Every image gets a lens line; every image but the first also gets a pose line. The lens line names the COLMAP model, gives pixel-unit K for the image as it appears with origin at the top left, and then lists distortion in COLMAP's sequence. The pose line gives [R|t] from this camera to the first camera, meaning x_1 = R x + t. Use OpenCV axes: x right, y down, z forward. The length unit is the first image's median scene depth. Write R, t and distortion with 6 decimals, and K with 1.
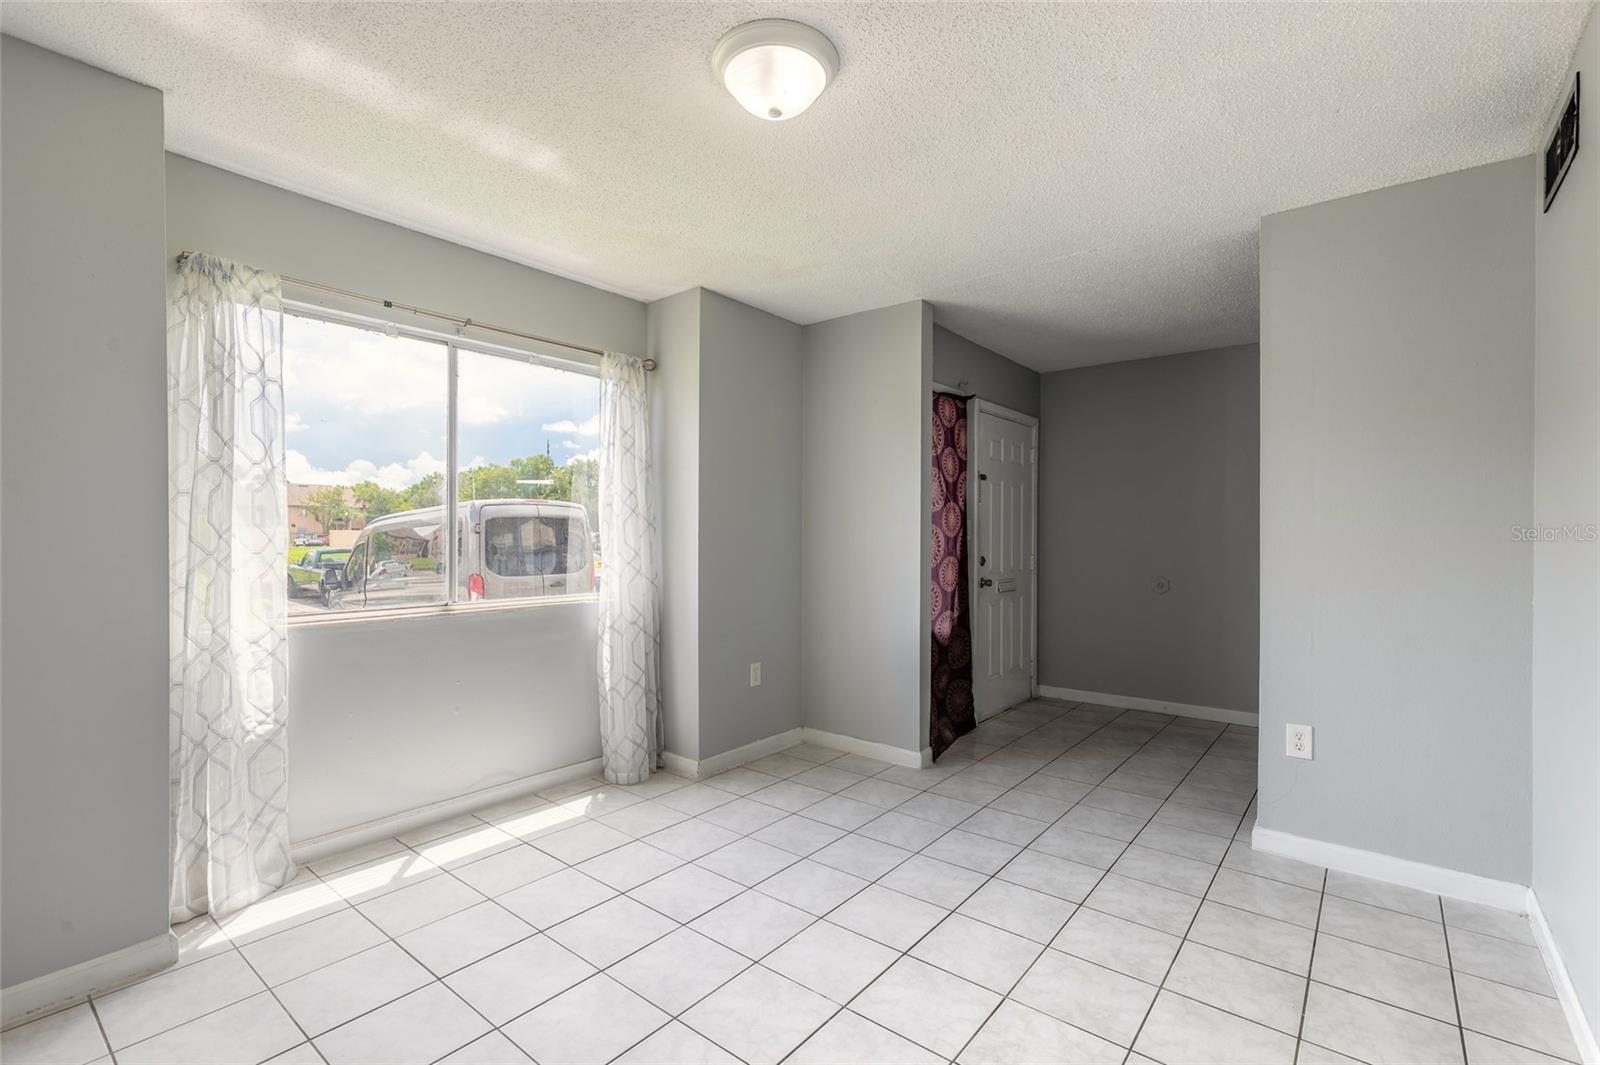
lens RADIAL K [[722.7, 0, 791.6], [0, 722.7, 527.9], [0, 0, 1]] dist [0.001094, -0.000081]
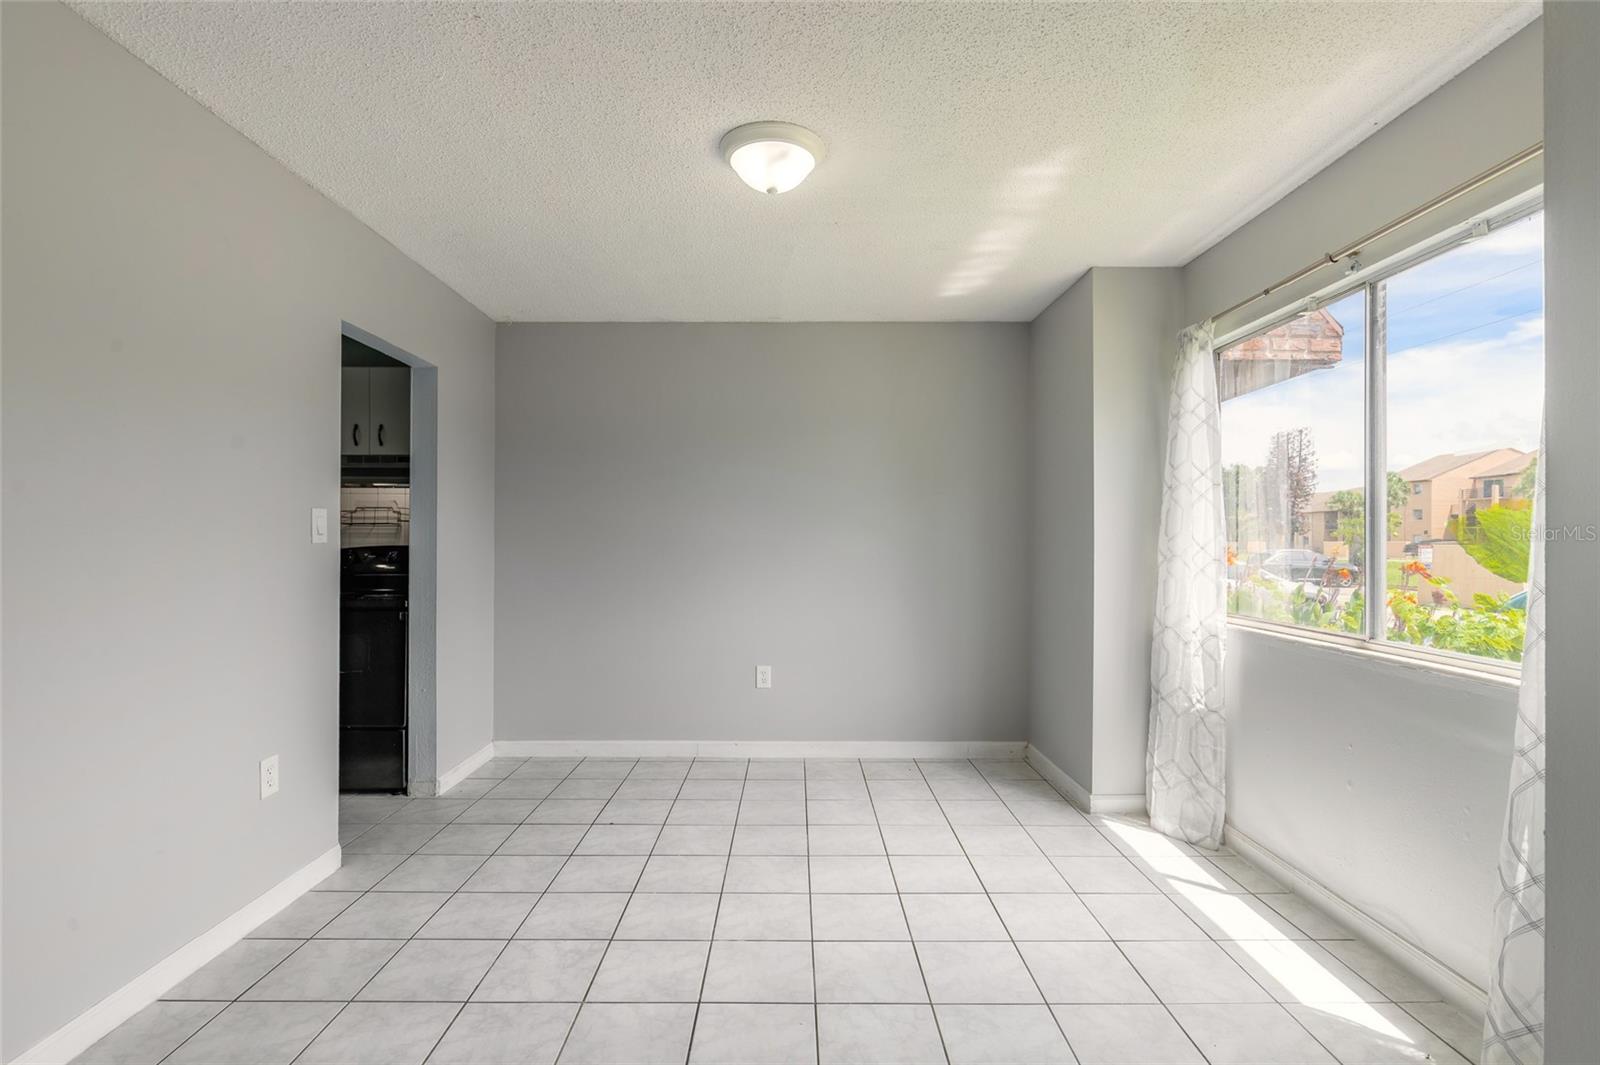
lens RADIAL K [[752.6, 0, 800.0], [0, 752.6, 532.5], [0, 0, 1]] dist [-0.000121, -0.000030]
pose [[-0.769676, -0.010571, -0.638347, 0.546990], [-0.000886, 0.999880, -0.015491, 0.011310], [0.638434, -0.011357, -0.769593, 1.486651]]
